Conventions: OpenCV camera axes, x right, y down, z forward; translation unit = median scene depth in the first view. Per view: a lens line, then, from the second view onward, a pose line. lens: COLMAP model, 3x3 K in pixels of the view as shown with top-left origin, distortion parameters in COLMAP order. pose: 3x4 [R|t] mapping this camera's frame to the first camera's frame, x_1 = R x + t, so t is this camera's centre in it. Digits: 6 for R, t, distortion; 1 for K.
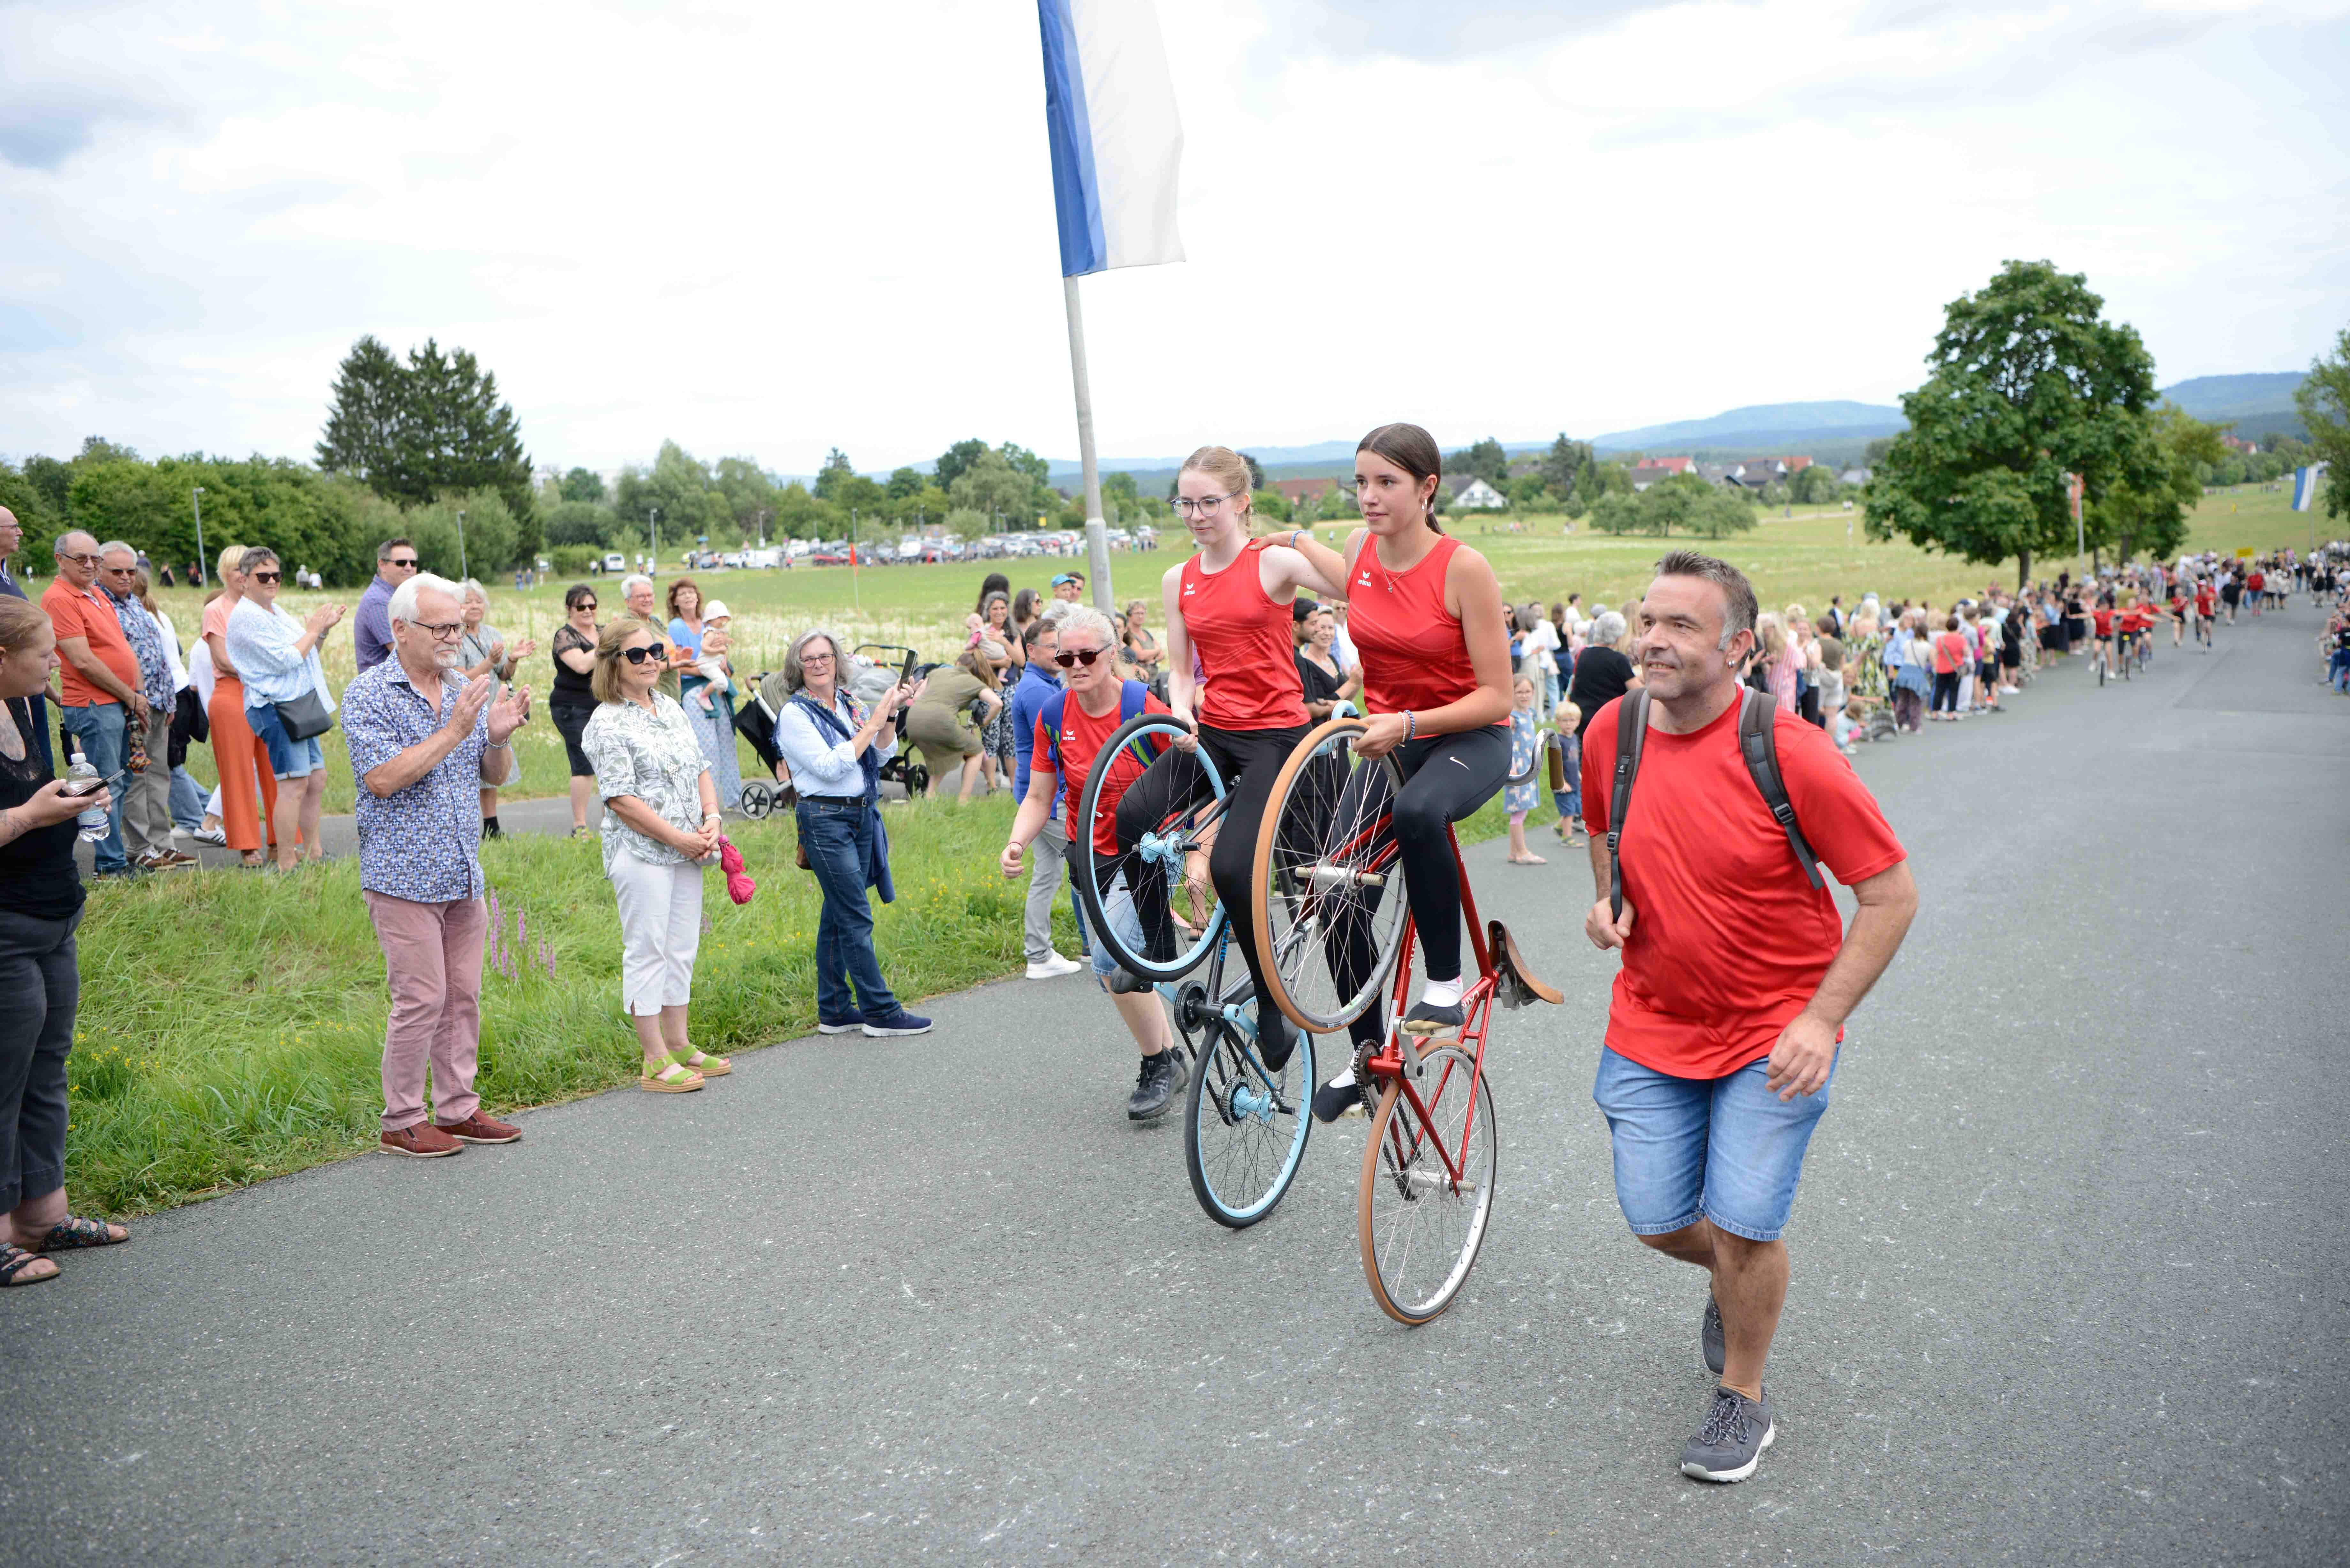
lens RADIAL K [[1889.3, 0, 1165.4], [0, 1889.3, 809.7], [0, 0, 1]] dist [-0.029217, 0.013591]
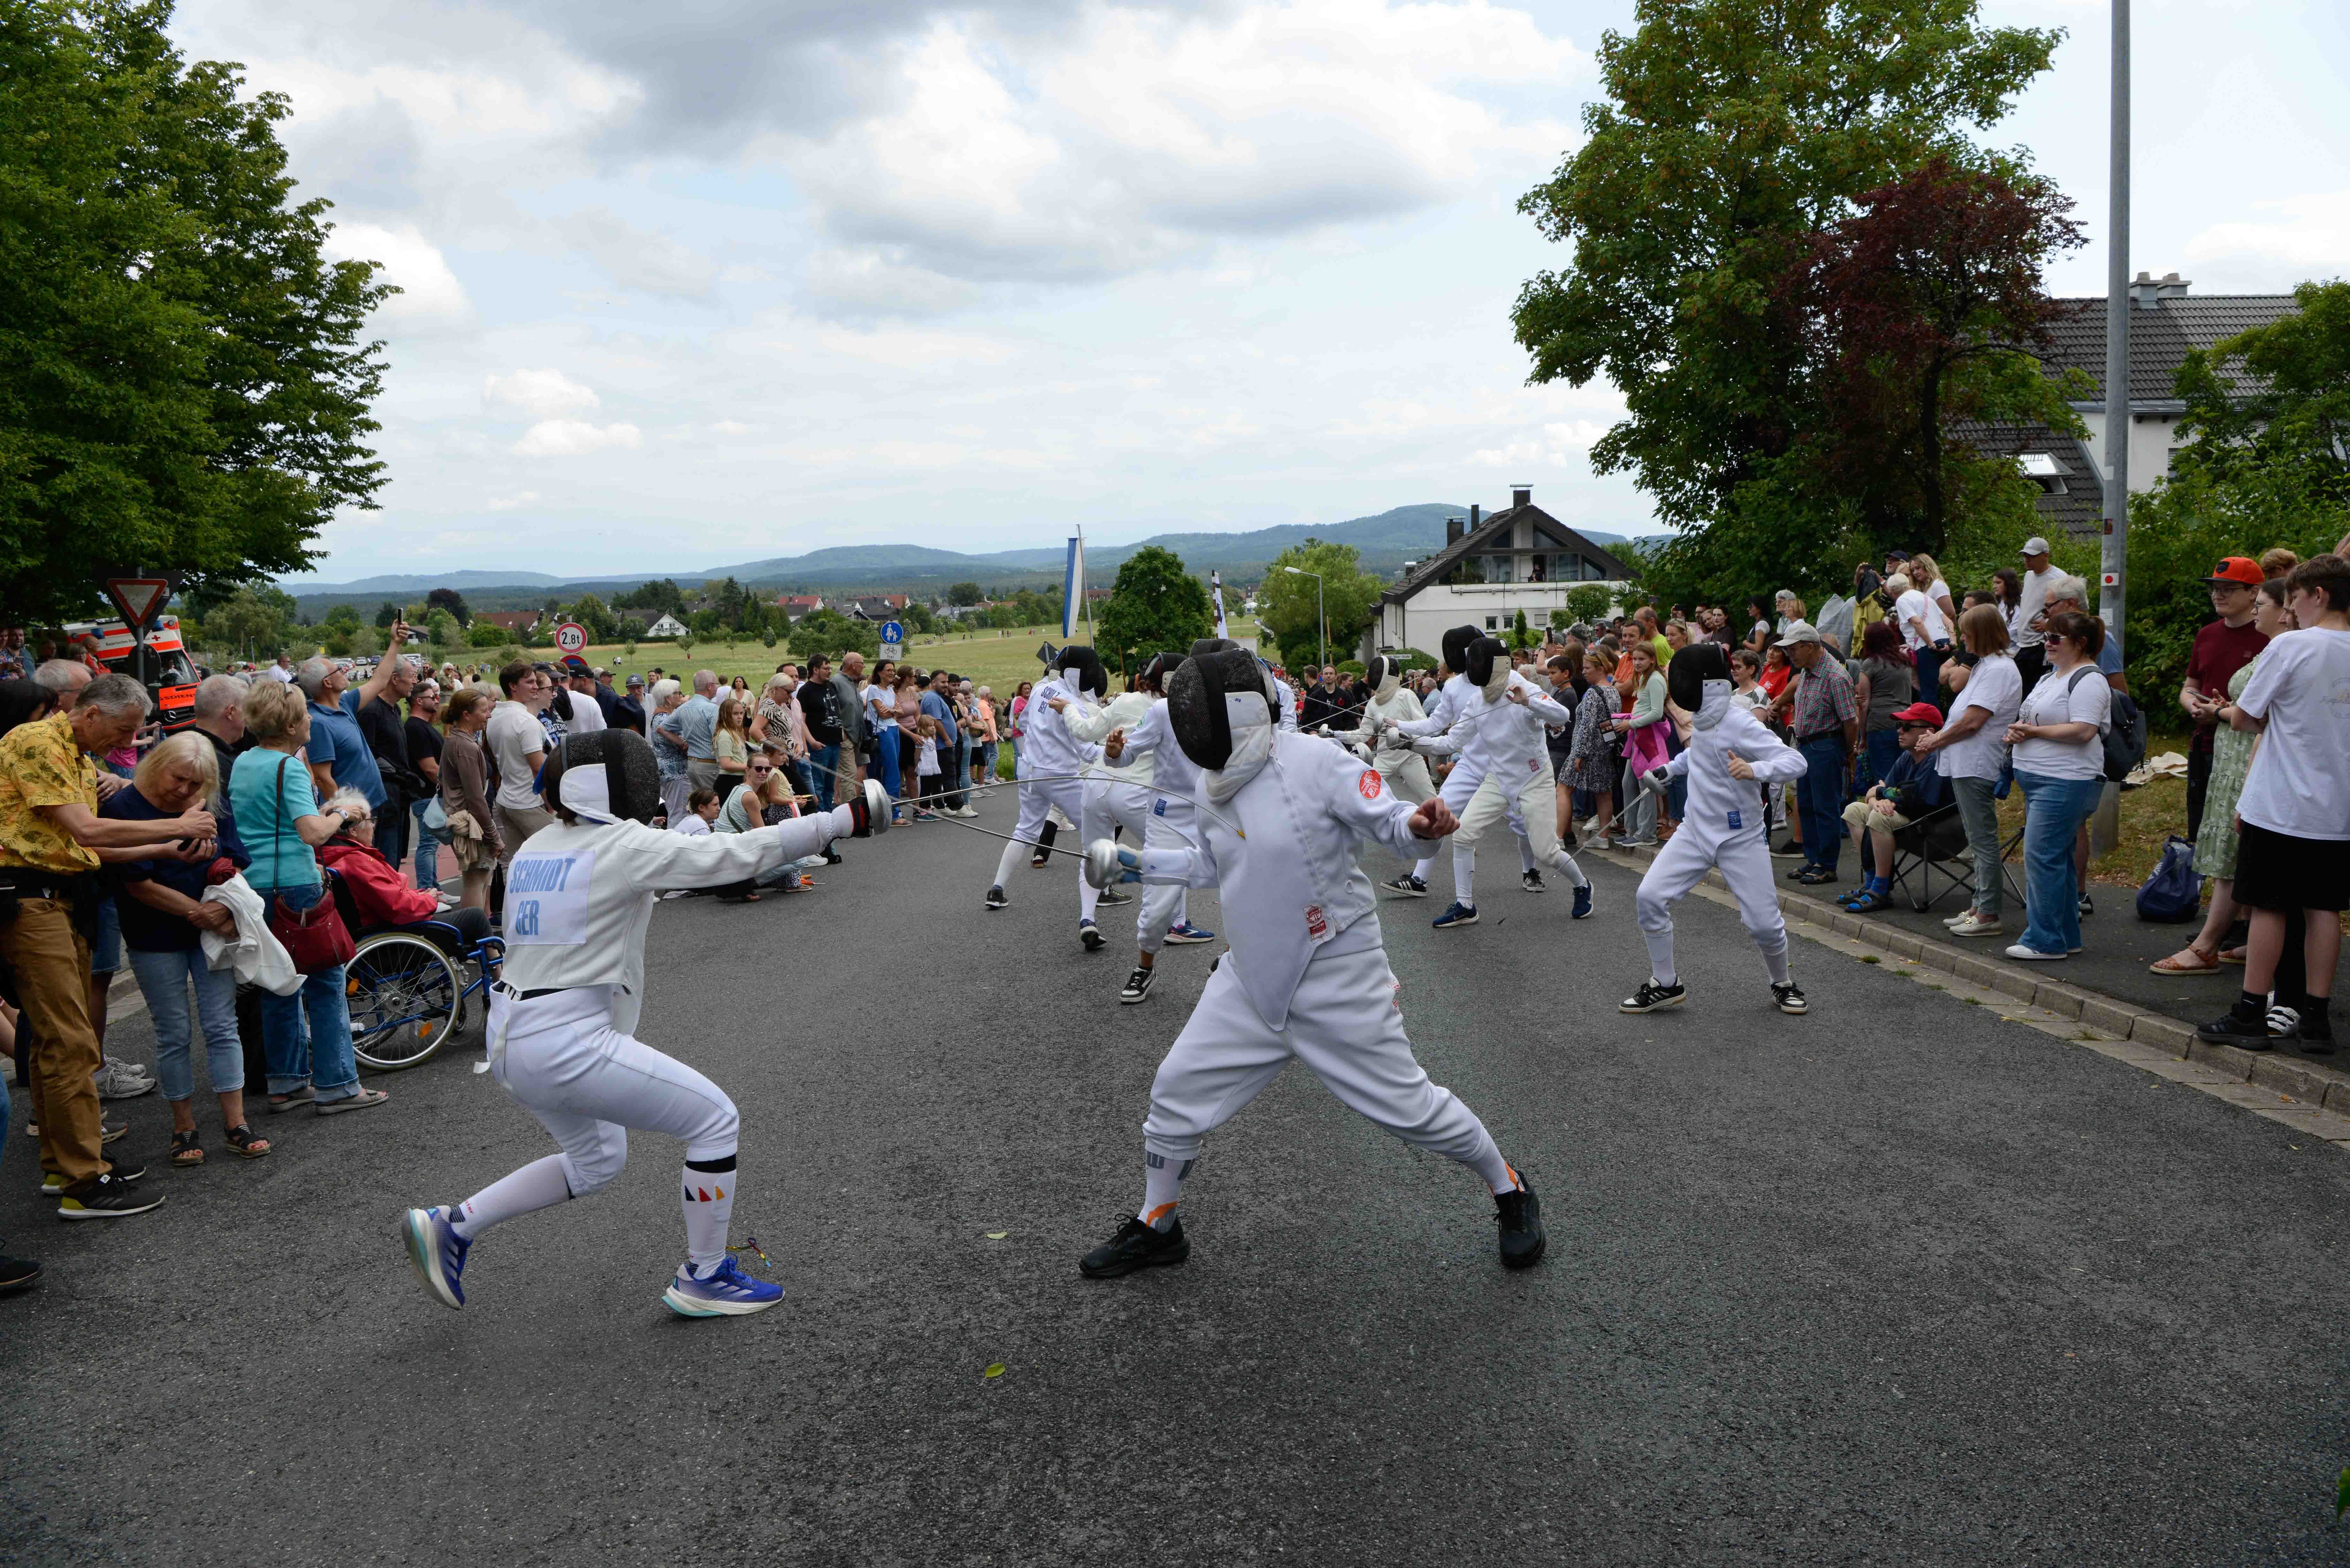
lens RADIAL K [[1598.2, 0, 1163.9], [0, 1598.2, 771.1], [0, 0, 1]] dist [-0.066632, 0.012169]
pose [[0.880293, -0.035663, 0.473088, -0.084319], [0.069422, 0.996120, -0.054086, 0.014737], [-0.469323, 0.080455, 0.879353, -0.125965]]
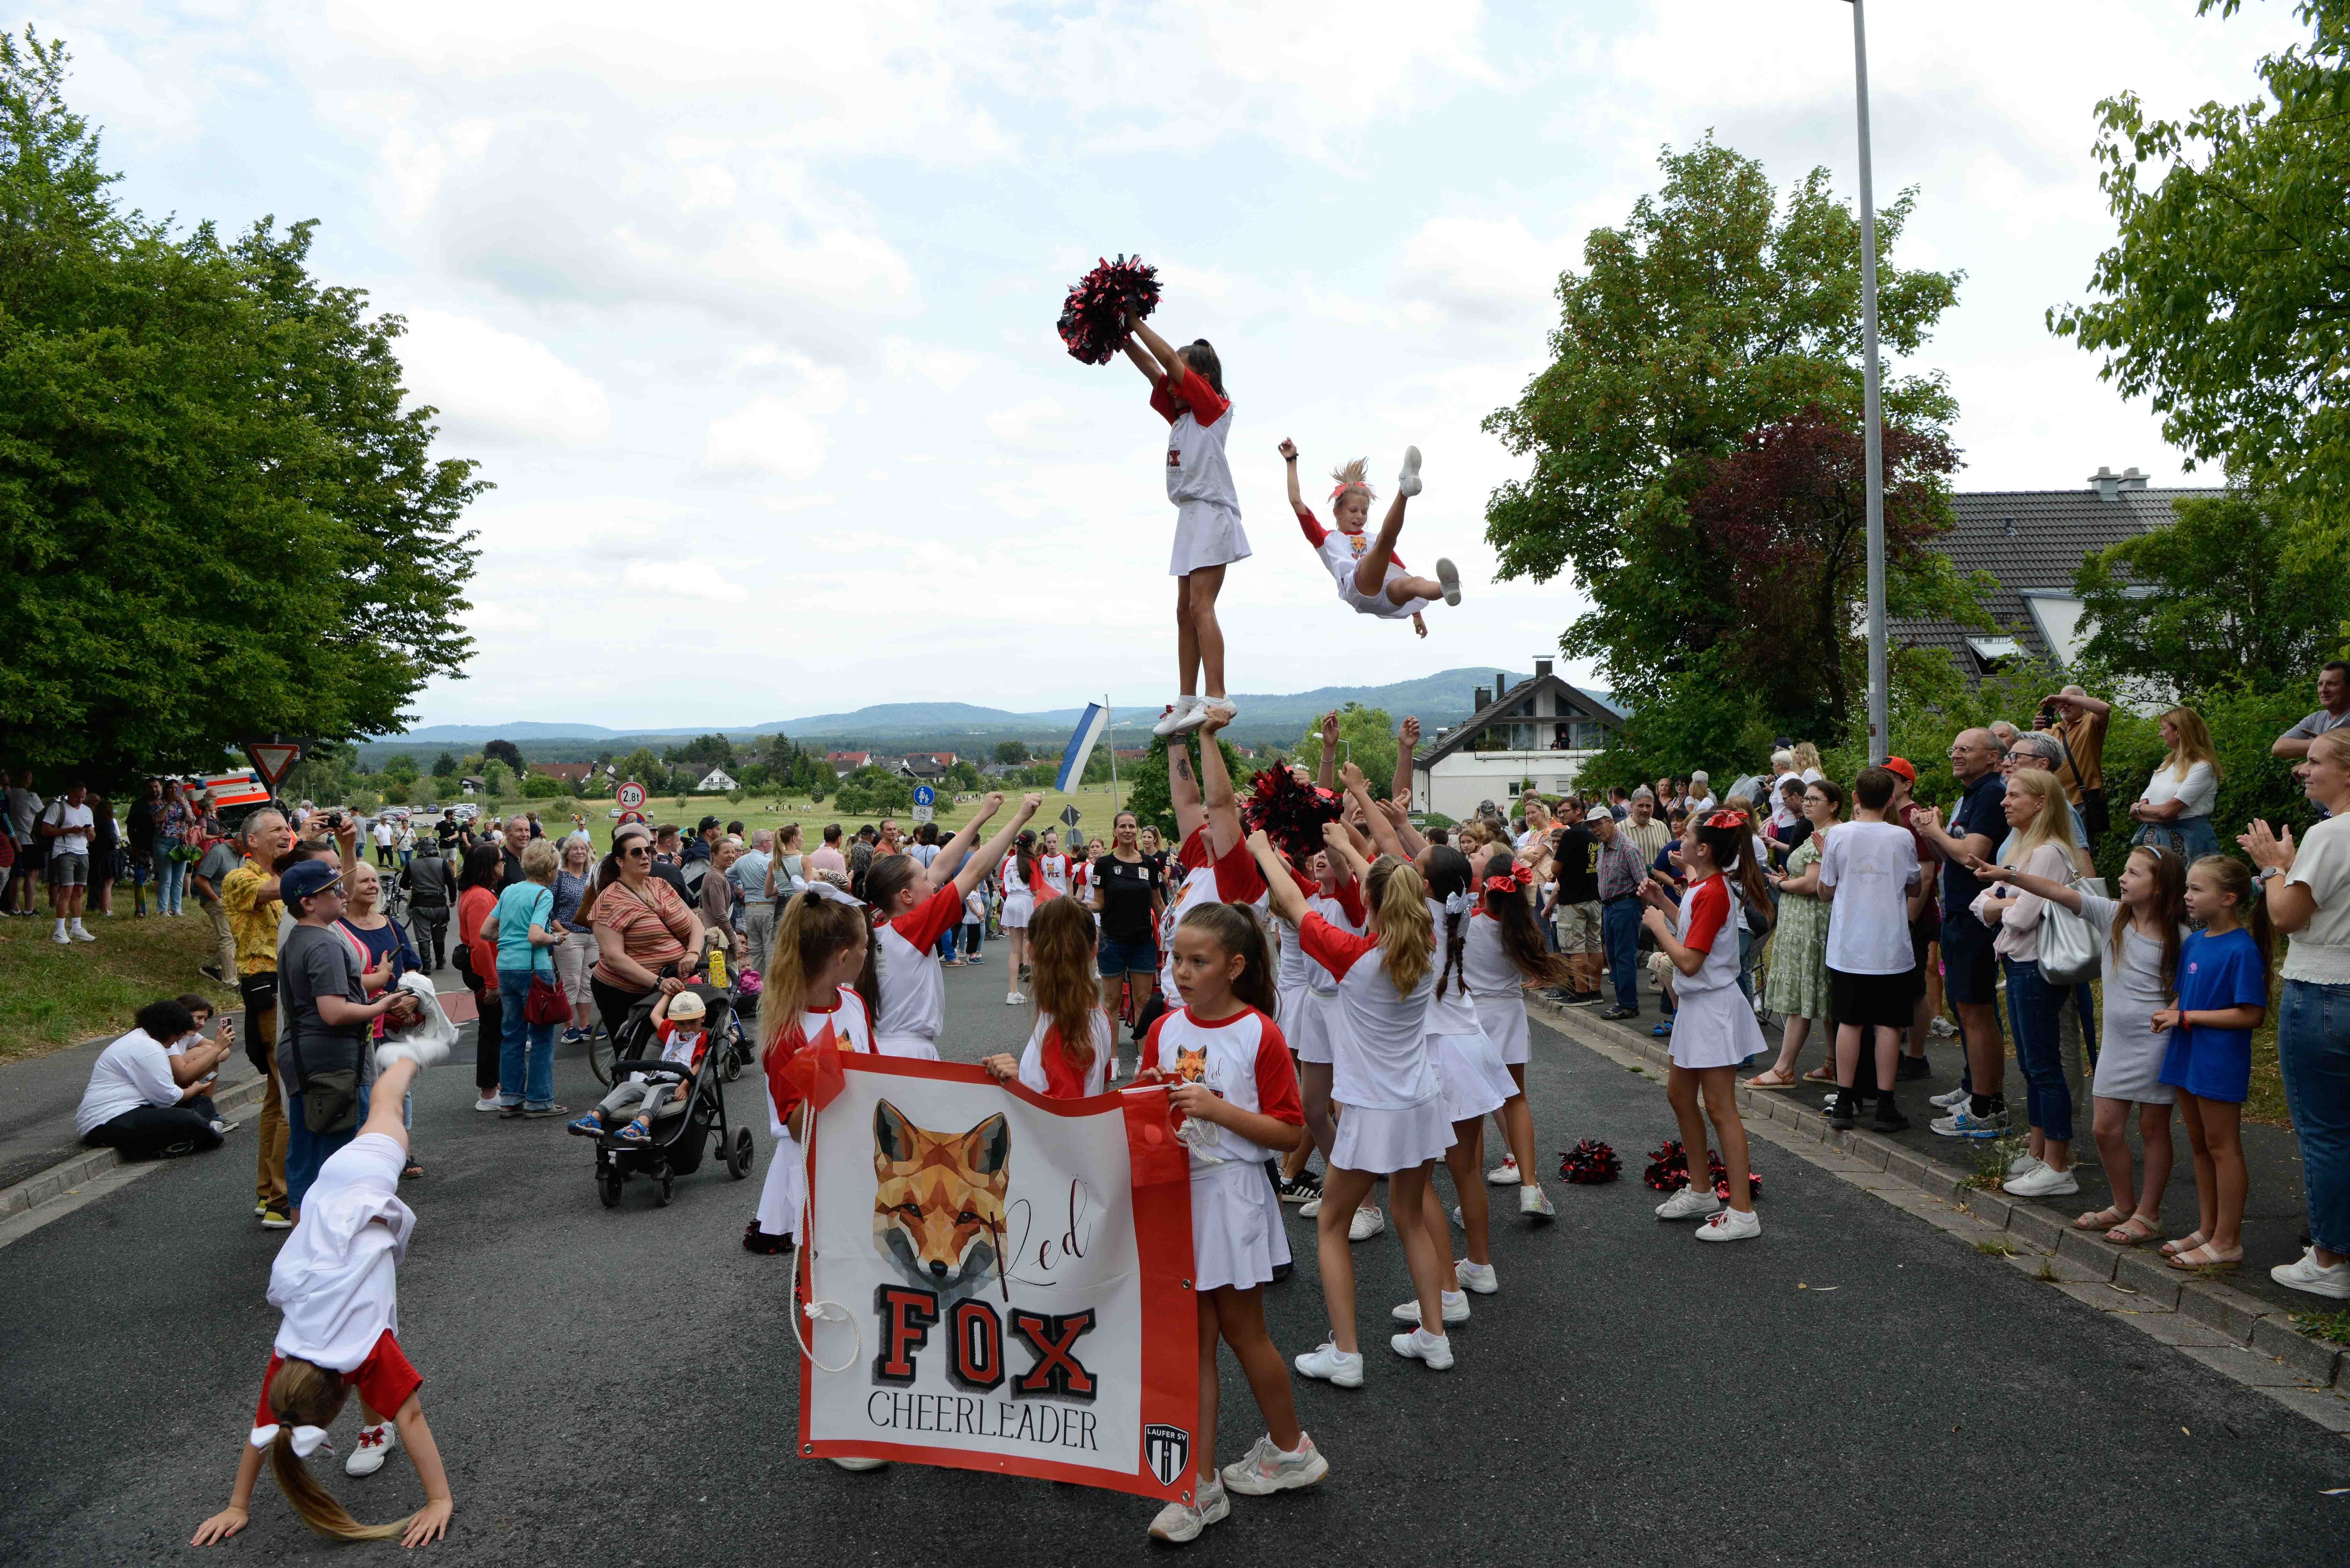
lens RADIAL K [[1598.2, 0, 1163.1], [0, 1598.2, 782.8], [0, 0, 1]] dist [-0.066632, 0.012169]
pose [[0.893395, 0.018292, 0.448899, -0.086497], [0.053978, 0.987563, -0.147667, 0.015819], [-0.446017, 0.156155, 0.881297, -0.136112]]
